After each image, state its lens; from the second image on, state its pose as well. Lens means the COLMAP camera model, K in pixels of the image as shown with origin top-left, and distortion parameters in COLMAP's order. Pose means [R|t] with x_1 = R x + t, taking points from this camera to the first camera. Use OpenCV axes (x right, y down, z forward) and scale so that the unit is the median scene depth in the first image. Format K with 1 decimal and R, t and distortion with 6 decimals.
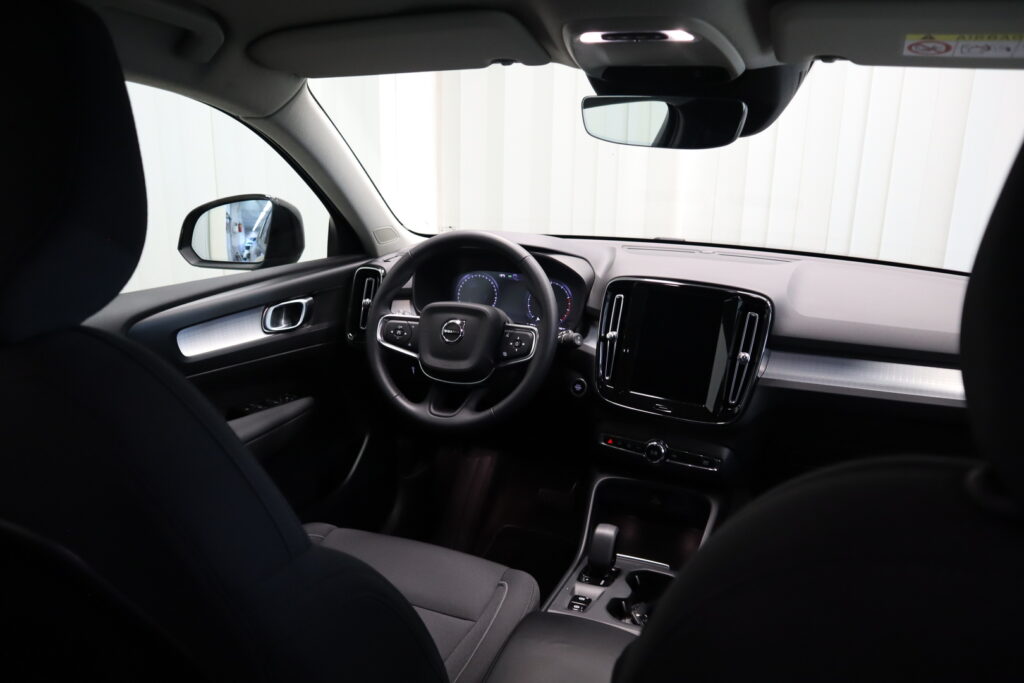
lens RADIAL K [[701.2, 0, 512.0], [0, 701.2, 341.5], [0, 0, 1]] dist [-0.156182, 0.112458]
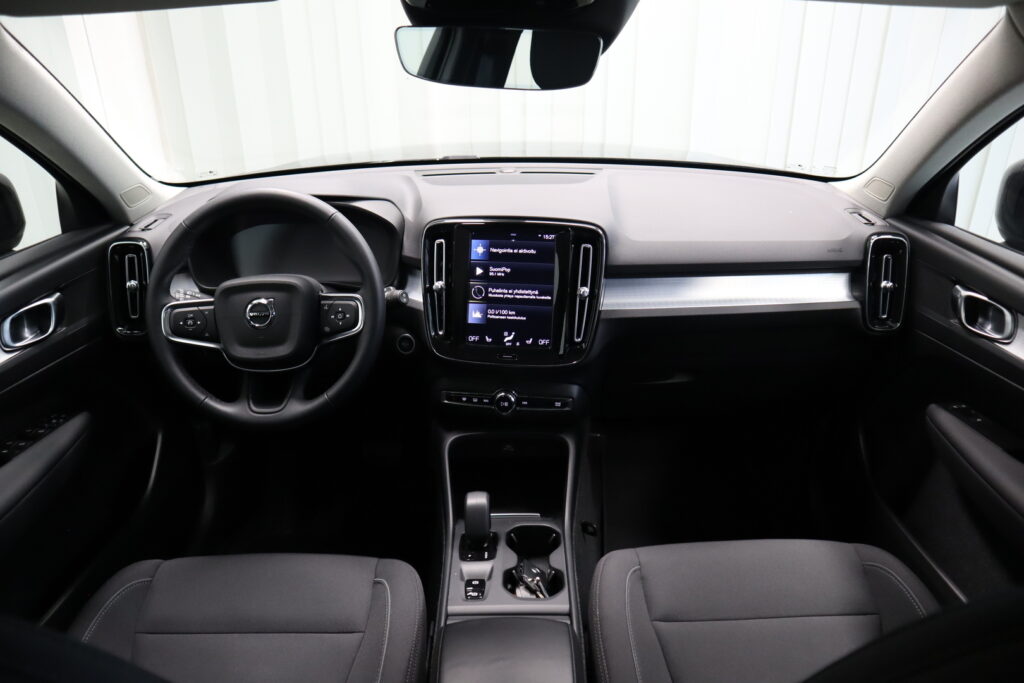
lens RADIAL K [[701.2, 0, 512.0], [0, 701.2, 341.5], [0, 0, 1]] dist [-0.156182, 0.112458]
pose [[0.923989, -0.185725, 0.334290, -0.086280], [0.127855, 0.973875, 0.187670, -0.097022], [-0.360412, -0.130664, 0.923596, 0.117571]]
